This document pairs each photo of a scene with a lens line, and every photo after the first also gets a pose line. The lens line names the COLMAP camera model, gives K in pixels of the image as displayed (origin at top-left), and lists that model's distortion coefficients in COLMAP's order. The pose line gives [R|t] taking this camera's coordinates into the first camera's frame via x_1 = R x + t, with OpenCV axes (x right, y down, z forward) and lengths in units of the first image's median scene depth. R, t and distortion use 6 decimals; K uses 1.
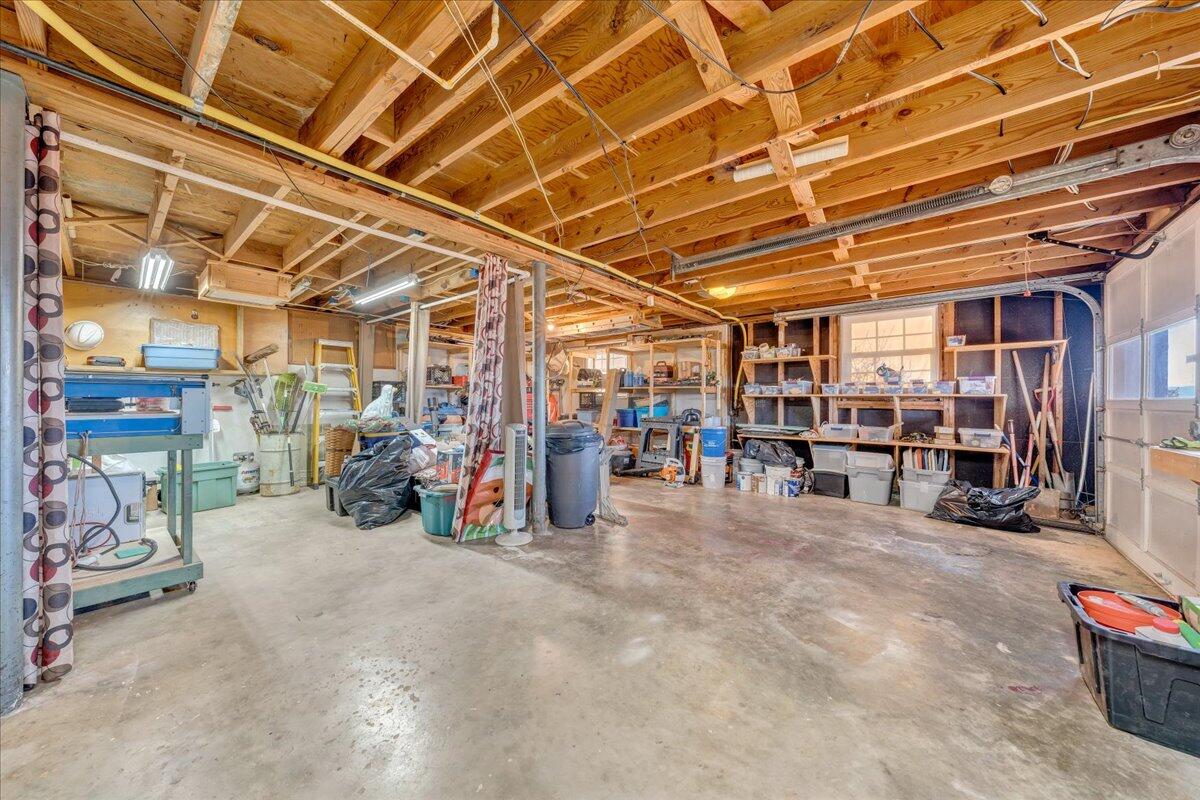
lens RADIAL K [[412.6, 0, 599.0], [0, 412.6, 401.4], [0, 0, 1]] dist [-0.000951, -0.000078]
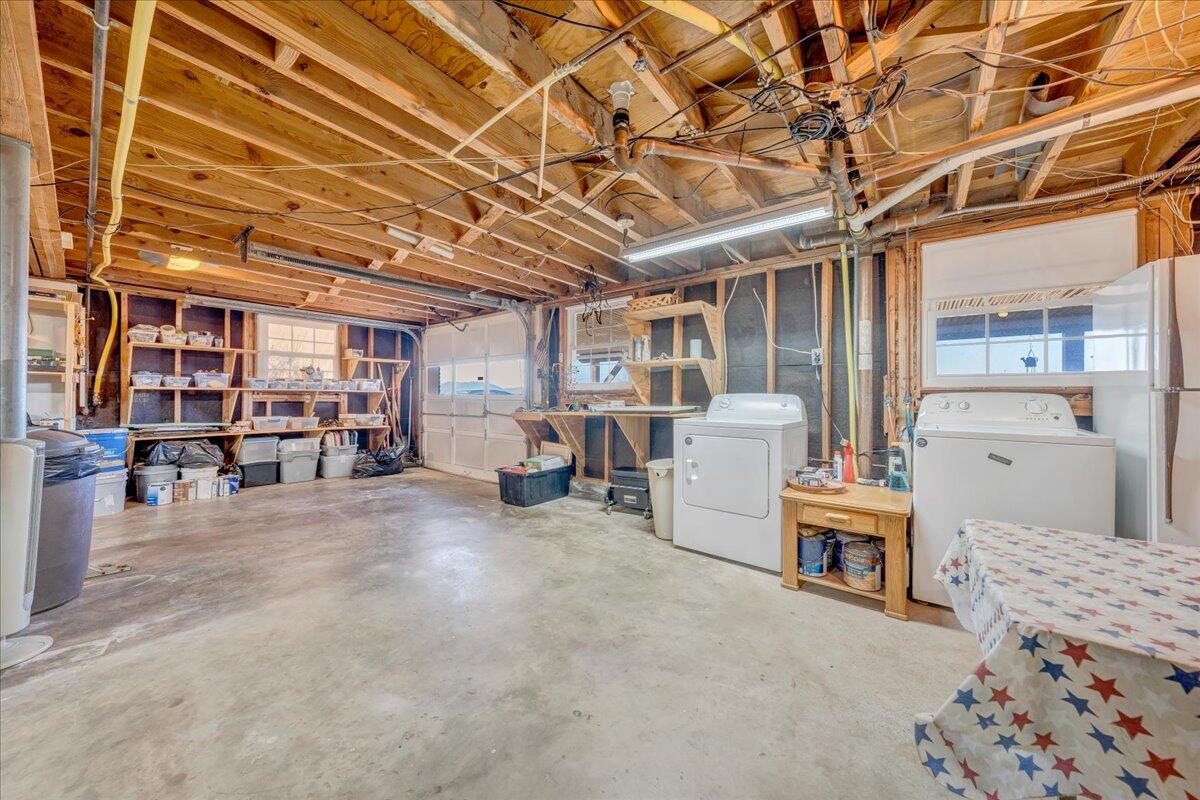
lens RADIAL K [[407.5, 0, 603.6], [0, 407.5, 392.3], [0, 0, 1]] dist [-0.000208, 0.000065]
pose [[-0.032428, 0.008428, 0.999439, -0.545211], [-0.000874, 0.999964, -0.008461, 0.000669], [-0.999474, -0.001148, -0.032419, 0.176723]]
